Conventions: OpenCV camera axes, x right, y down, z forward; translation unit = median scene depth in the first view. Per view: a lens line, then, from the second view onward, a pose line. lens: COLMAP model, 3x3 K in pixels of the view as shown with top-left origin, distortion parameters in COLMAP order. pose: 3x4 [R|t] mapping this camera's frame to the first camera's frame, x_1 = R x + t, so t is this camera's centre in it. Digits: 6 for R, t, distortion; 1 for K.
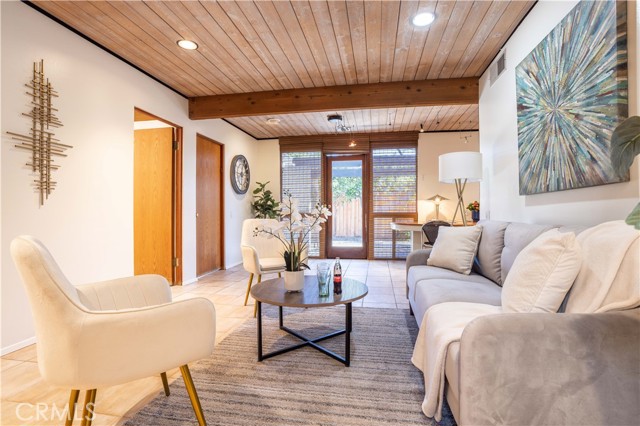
lens RADIAL K [[310.2, 0, 322.4], [0, 310.2, 210.1], [0, 0, 1]] dist [-0.057839, 0.031684]
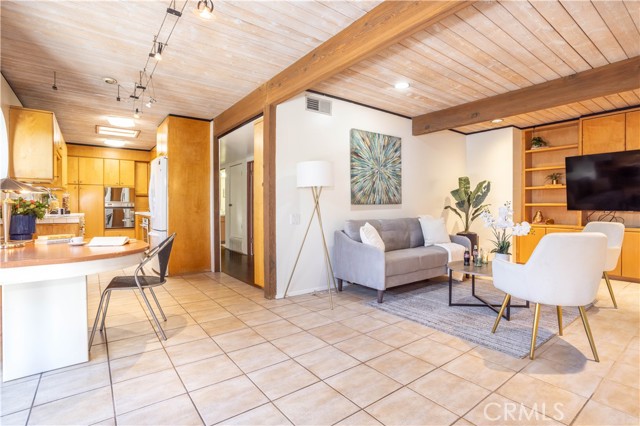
lens RADIAL K [[310.2, 0, 322.4], [0, 310.2, 210.1], [0, 0, 1]] dist [-0.057839, 0.031684]
pose [[-0.727049, -0.001006, 0.686585, -0.421132], [0.000524, 0.999998, 0.002019, -0.019097], [-0.686586, 0.001828, -0.727047, 2.372540]]
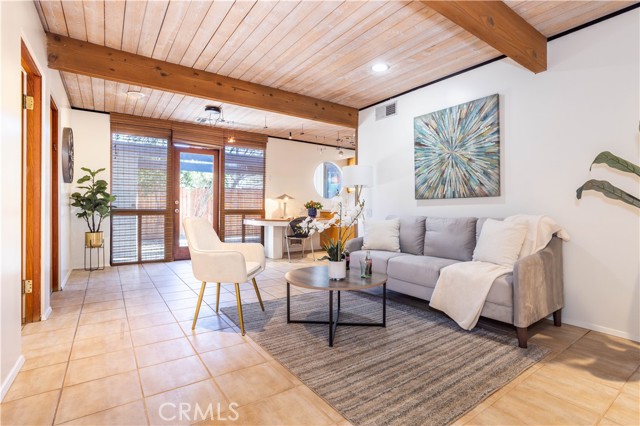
lens RADIAL K [[310.2, 0, 322.4], [0, 310.2, 210.1], [0, 0, 1]] dist [-0.057839, 0.031684]
pose [[0.702653, 0.002651, 0.711528, -0.825408], [-0.009571, 0.999938, 0.005725, 0.002786], [-0.711468, -0.010833, 0.702635, 0.214013]]
